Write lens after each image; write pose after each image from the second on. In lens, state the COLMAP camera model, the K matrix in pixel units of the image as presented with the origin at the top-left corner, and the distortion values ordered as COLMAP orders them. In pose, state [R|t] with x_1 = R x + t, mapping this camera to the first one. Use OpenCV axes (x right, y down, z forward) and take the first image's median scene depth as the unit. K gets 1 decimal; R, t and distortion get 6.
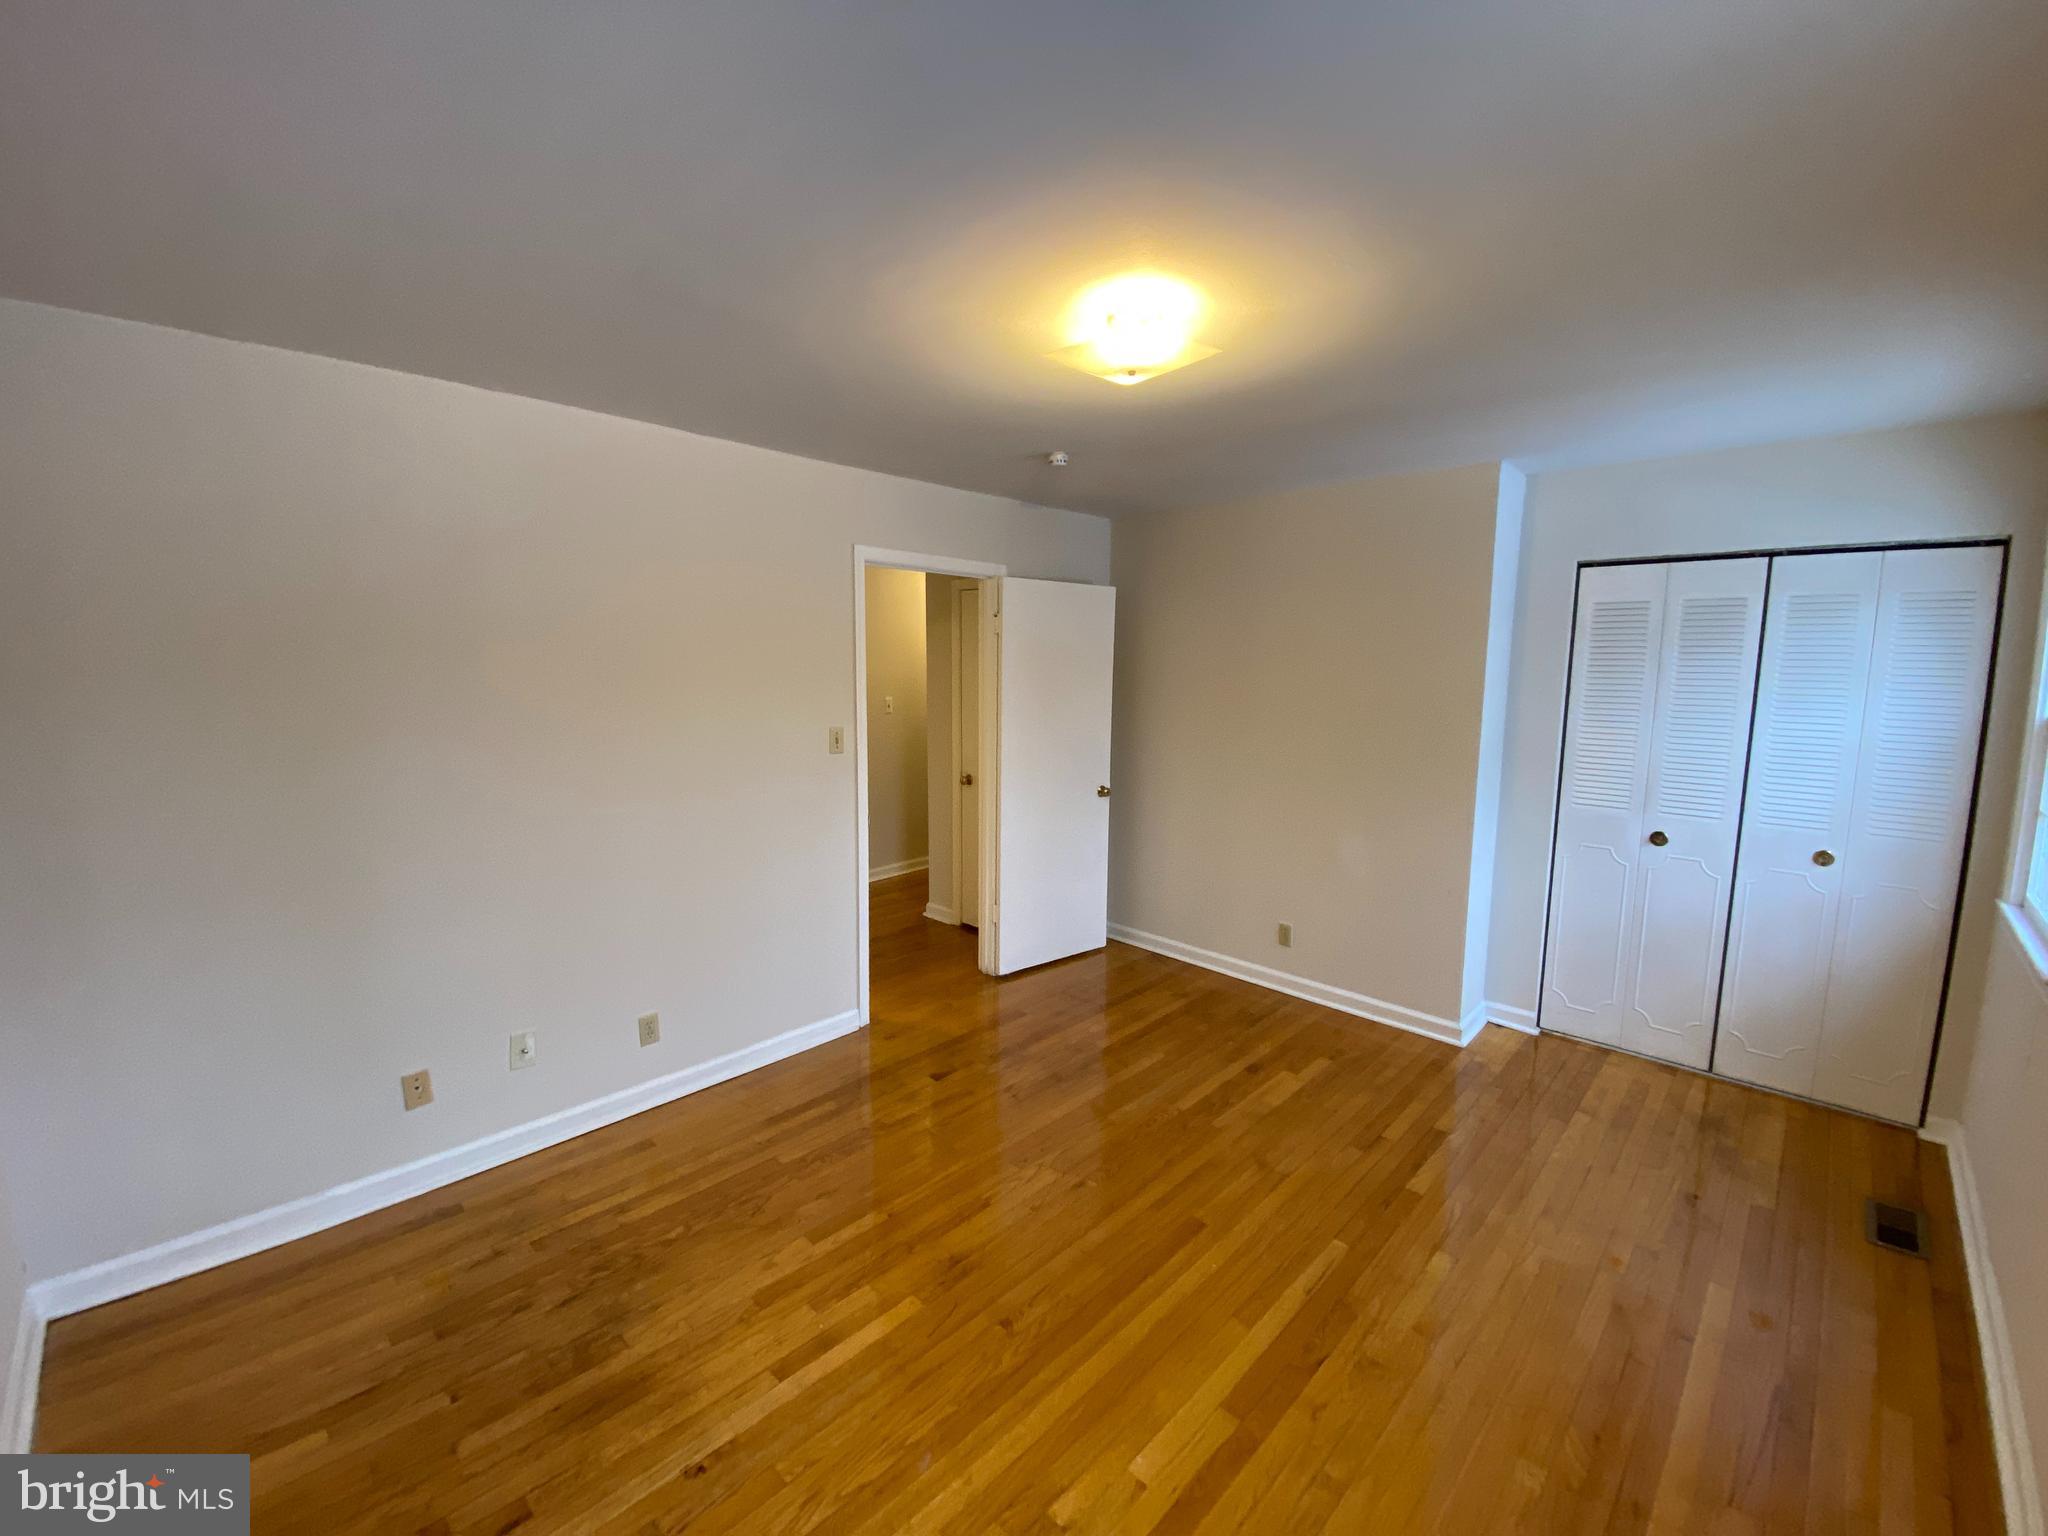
lens RADIAL K [[831.7, 0, 1024.7], [0, 831.7, 755.6], [0, 0, 1]] dist [0.008969, -0.013463]
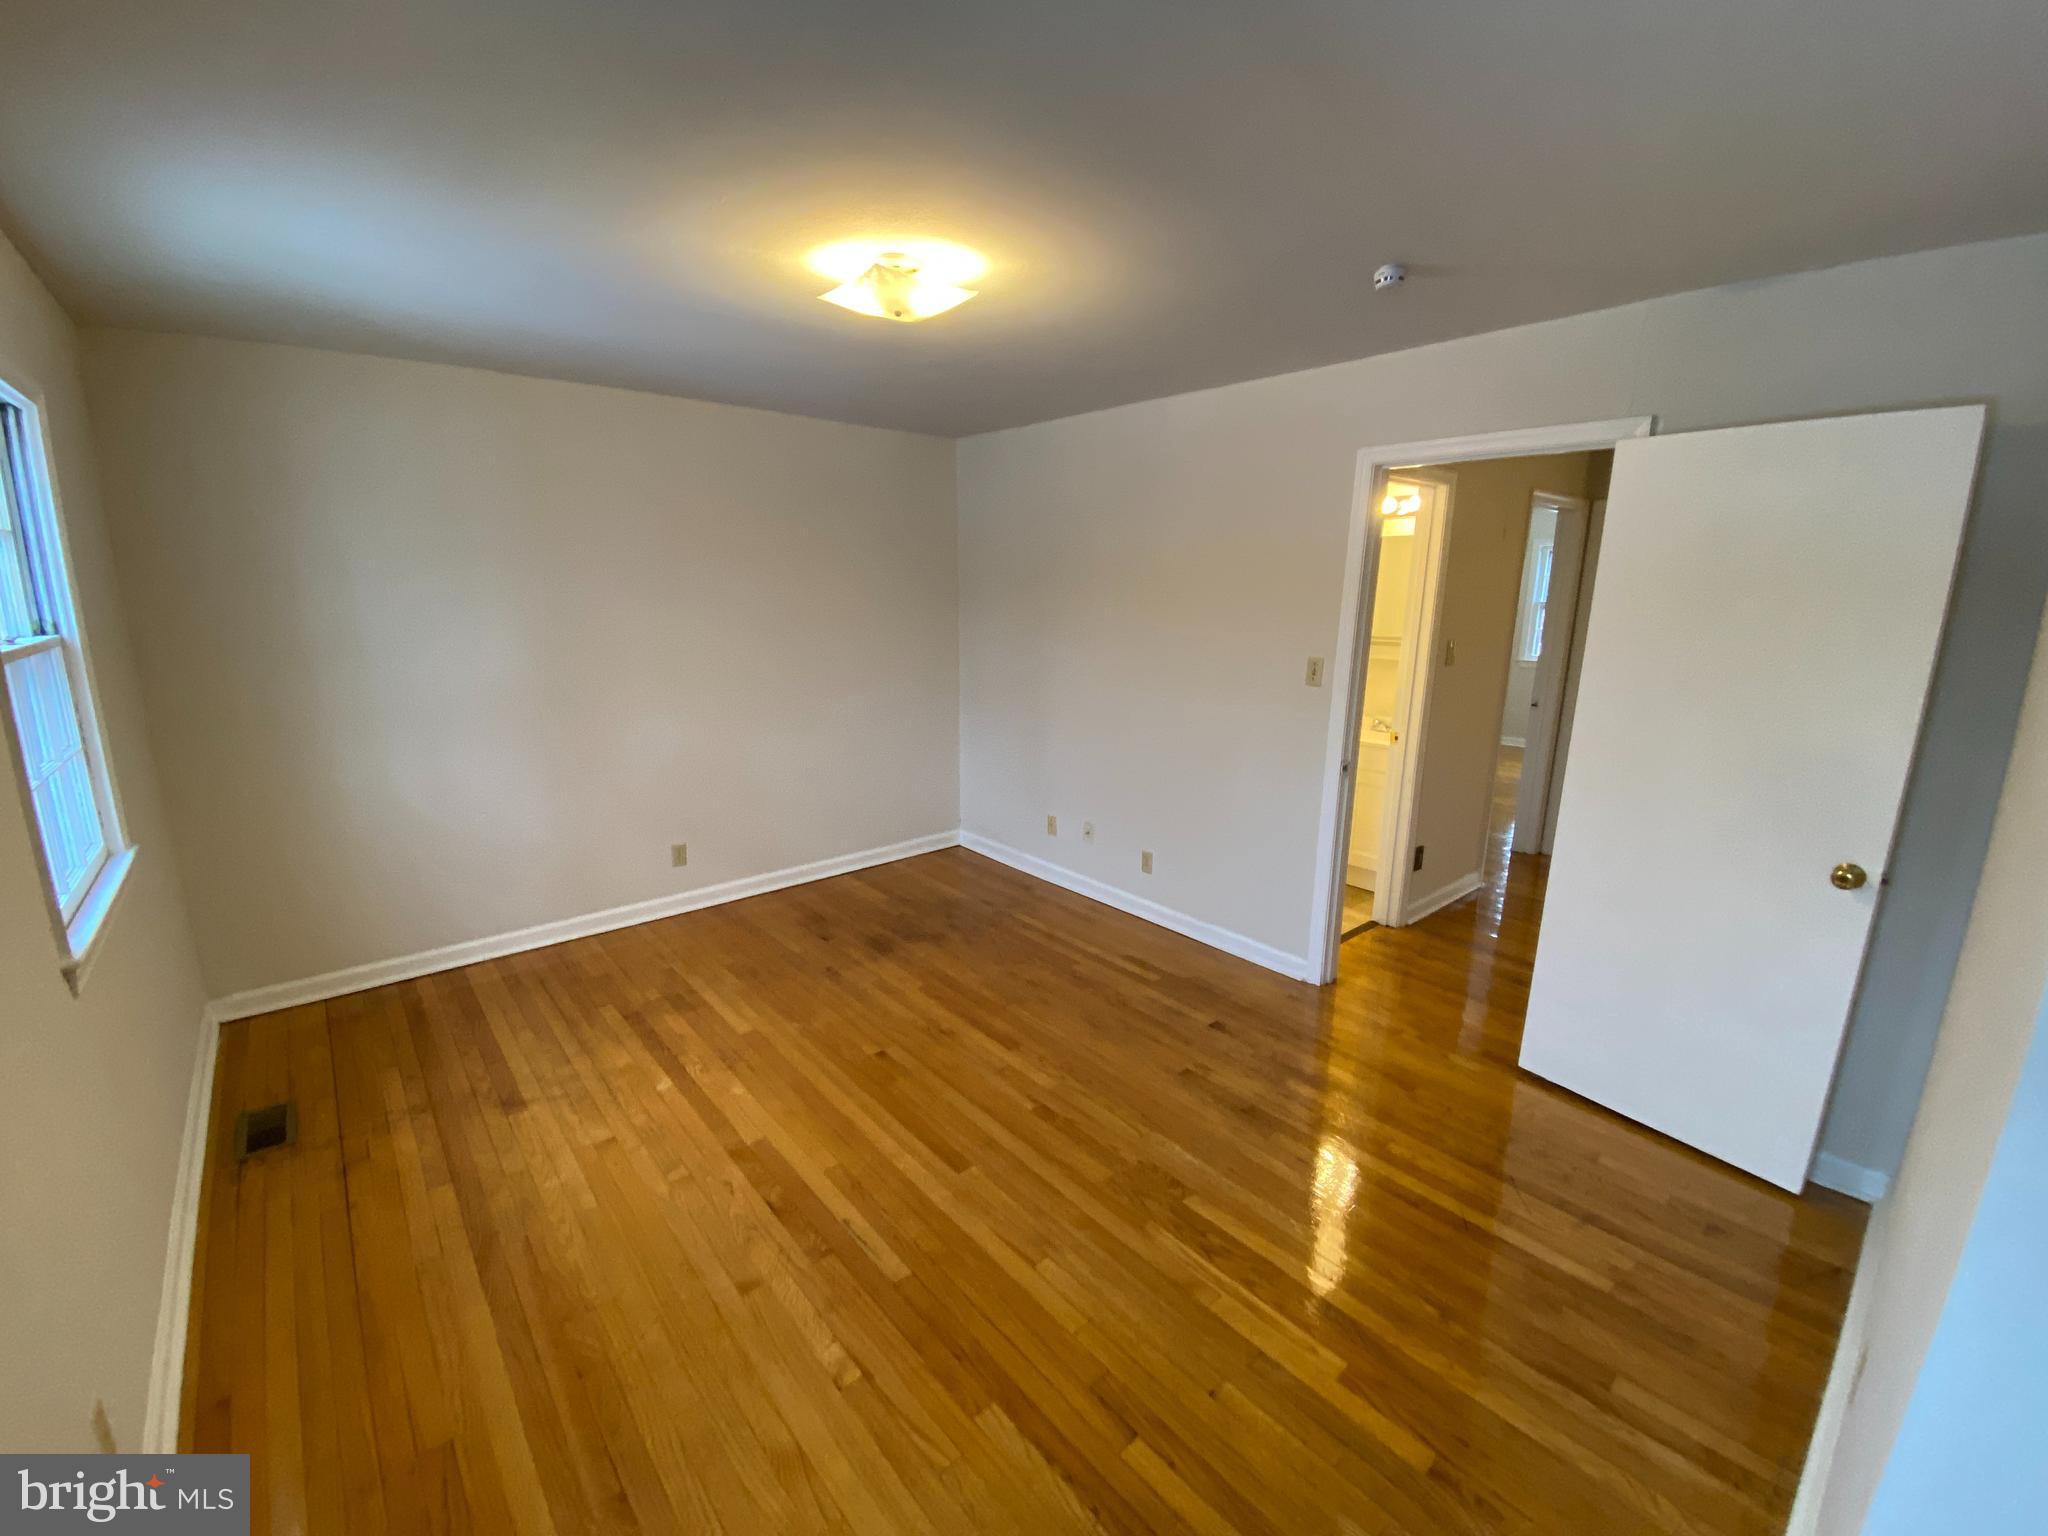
lens RADIAL K [[831.7, 0, 1025.4], [0, 831.7, 765.5], [0, 0, 1]] dist [0.008969, -0.013463]
pose [[-0.079328, 0.209623, -0.974559, 0.918695], [-0.124195, 0.967944, 0.218310, -0.100638], [0.989082, 0.138353, -0.050751, 0.922848]]
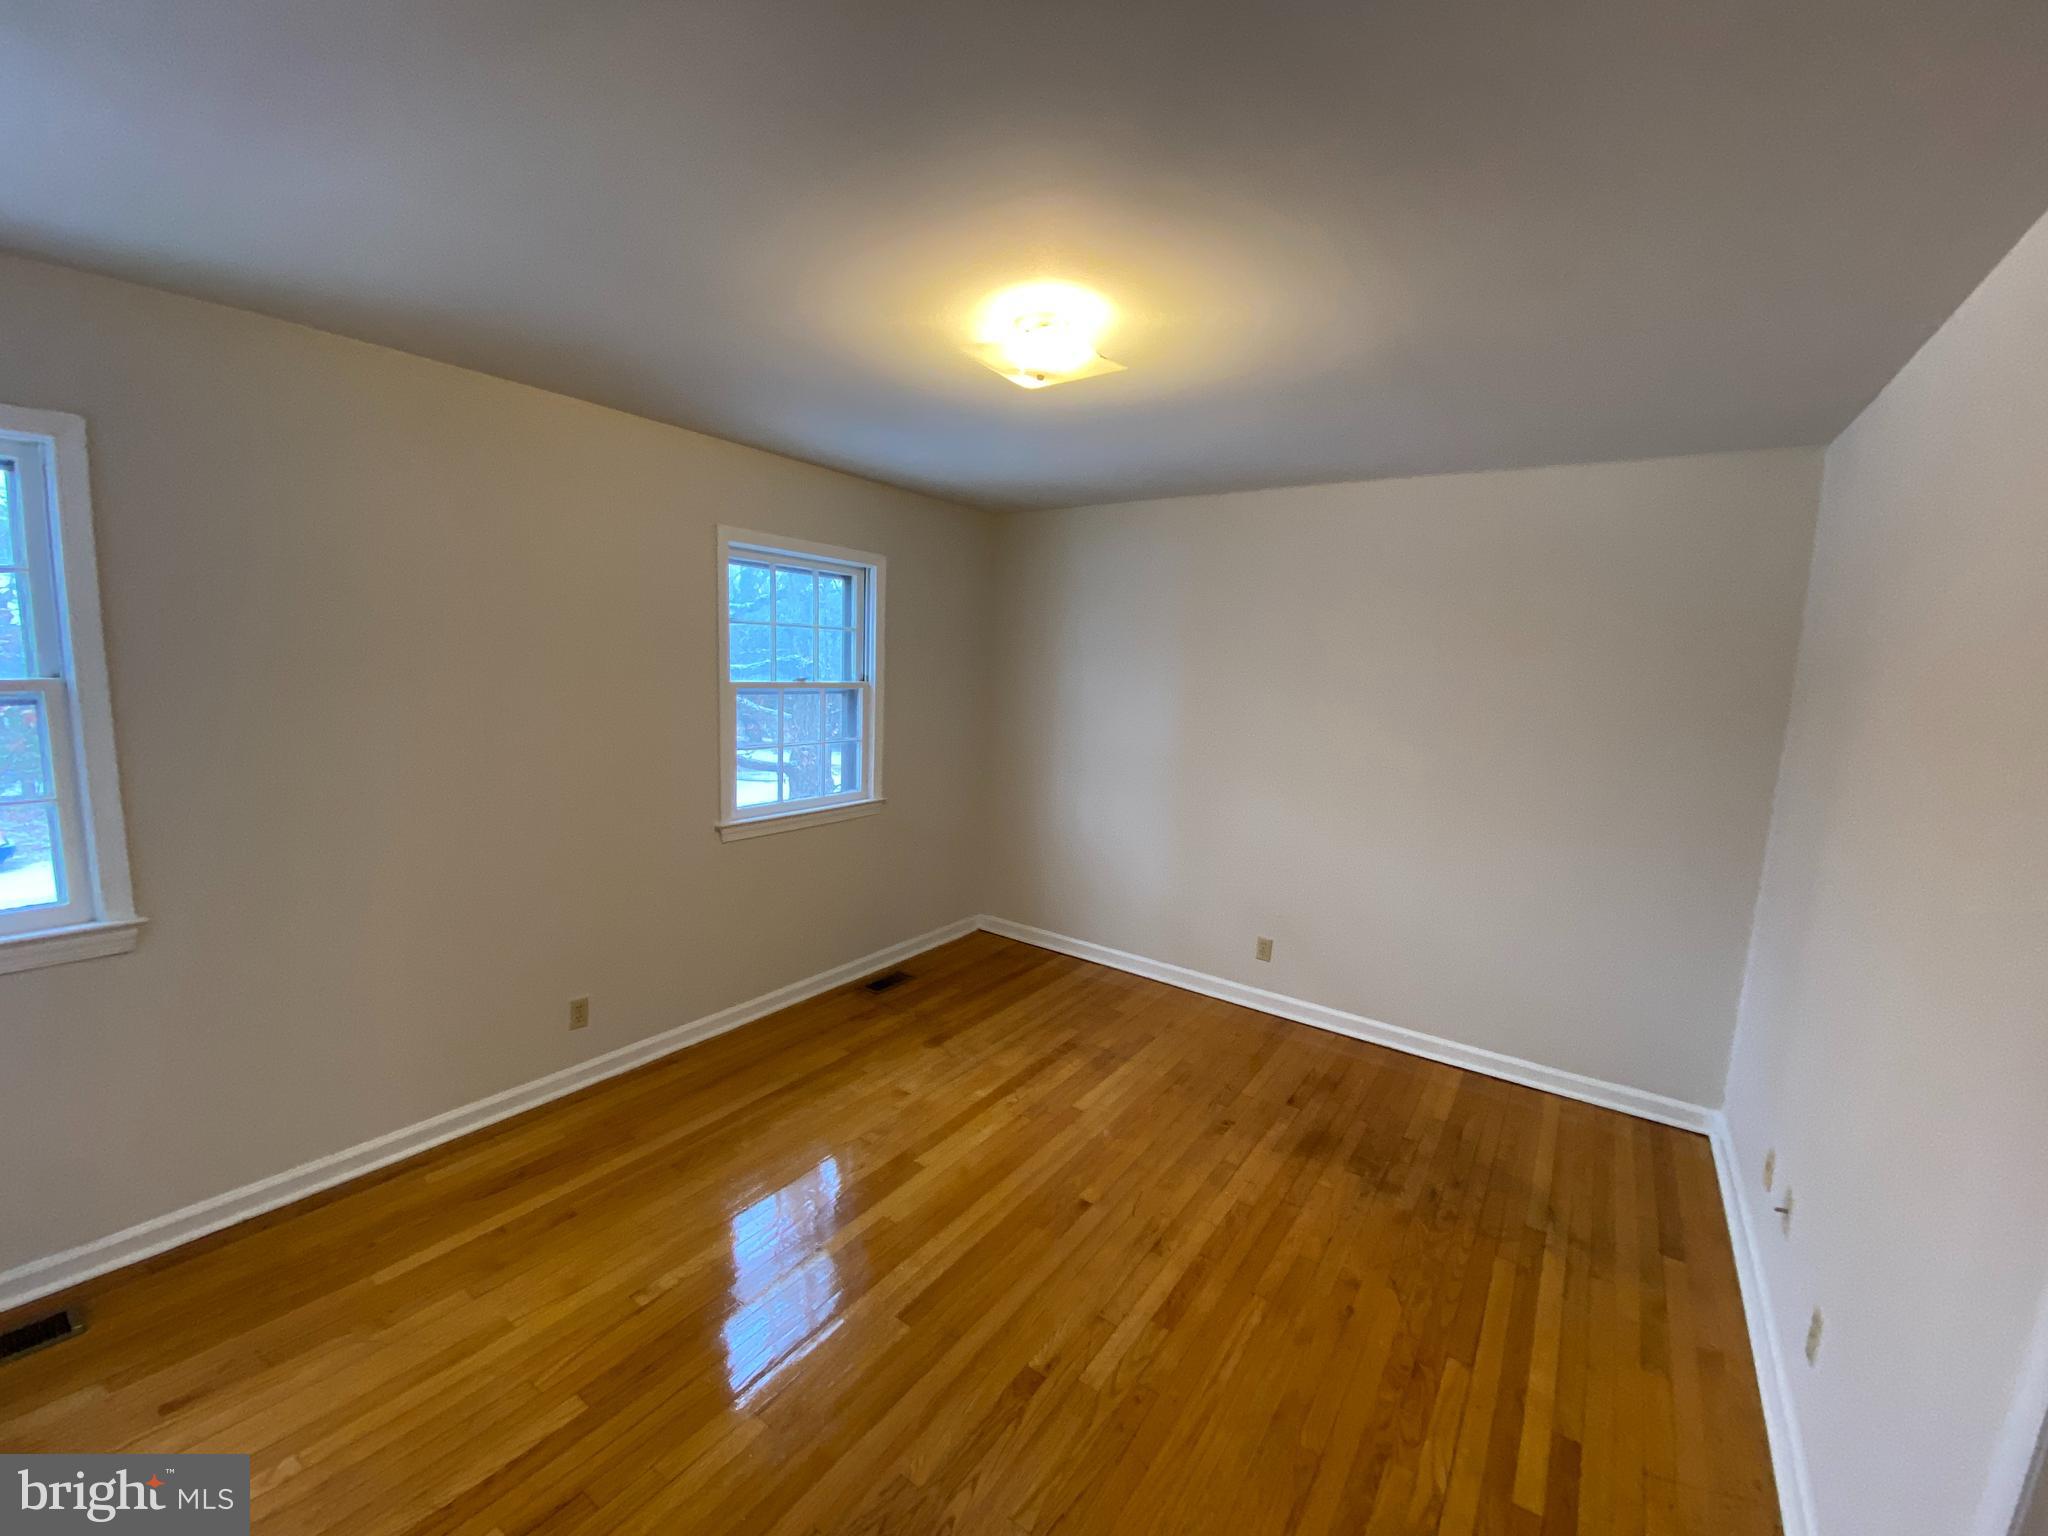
lens RADIAL K [[831.7, 0, 1023.7], [0, 831.7, 767.2], [0, 0, 1]] dist [0.008969, -0.013463]
pose [[-0.985654, -0.021027, -0.167462, 0.213578], [-0.063270, 0.965886, 0.251118, -0.178828], [0.156469, 0.258111, -0.953360, 1.470567]]
